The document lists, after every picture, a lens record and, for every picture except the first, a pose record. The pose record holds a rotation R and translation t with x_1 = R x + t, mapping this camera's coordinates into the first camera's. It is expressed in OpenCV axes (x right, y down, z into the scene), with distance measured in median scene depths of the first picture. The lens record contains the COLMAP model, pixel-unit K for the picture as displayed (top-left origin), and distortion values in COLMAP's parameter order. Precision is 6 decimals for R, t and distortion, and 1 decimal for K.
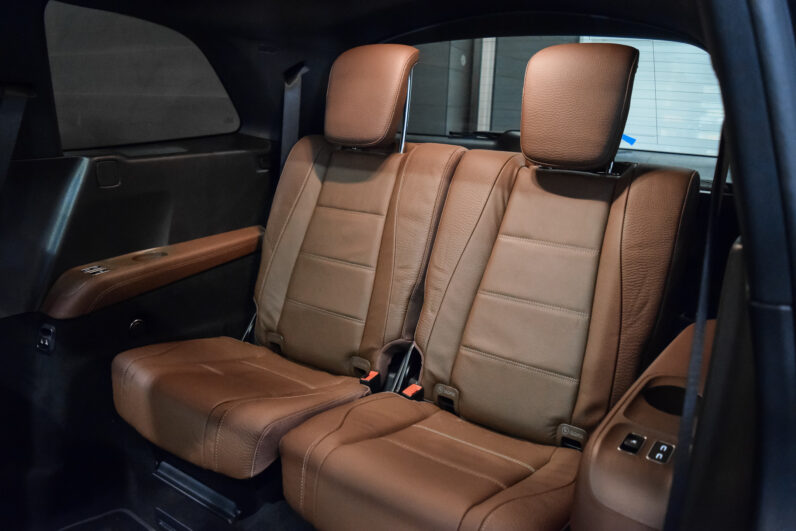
lens RADIAL K [[621.0, 0, 398.0], [0, 621.0, 265.5], [0, 0, 1]] dist [-0.089007, 0.015878]
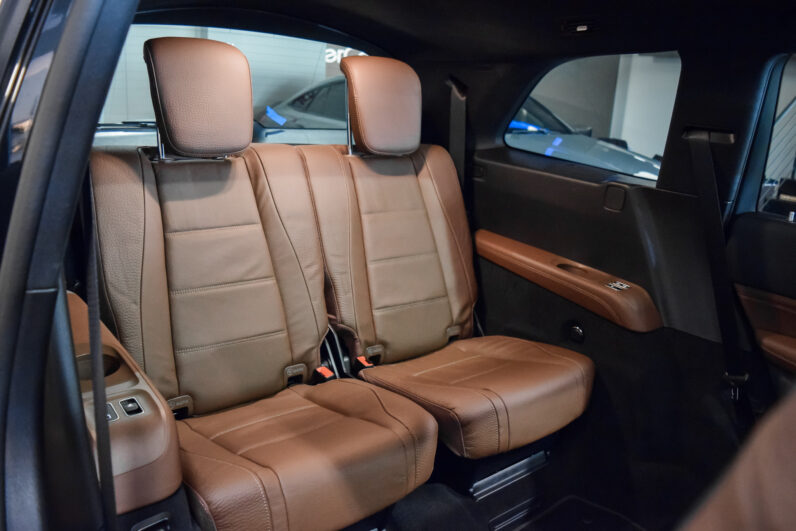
lens RADIAL K [[621.0, 0, 398.0], [0, 621.0, 265.5], [0, 0, 1]] dist [-0.089007, 0.015878]
pose [[0.292239, -0.275860, 0.915695, -0.861984], [0.193870, 0.954702, 0.225739, -0.193621], [-0.936488, 0.111556, 0.332483, 0.483387]]
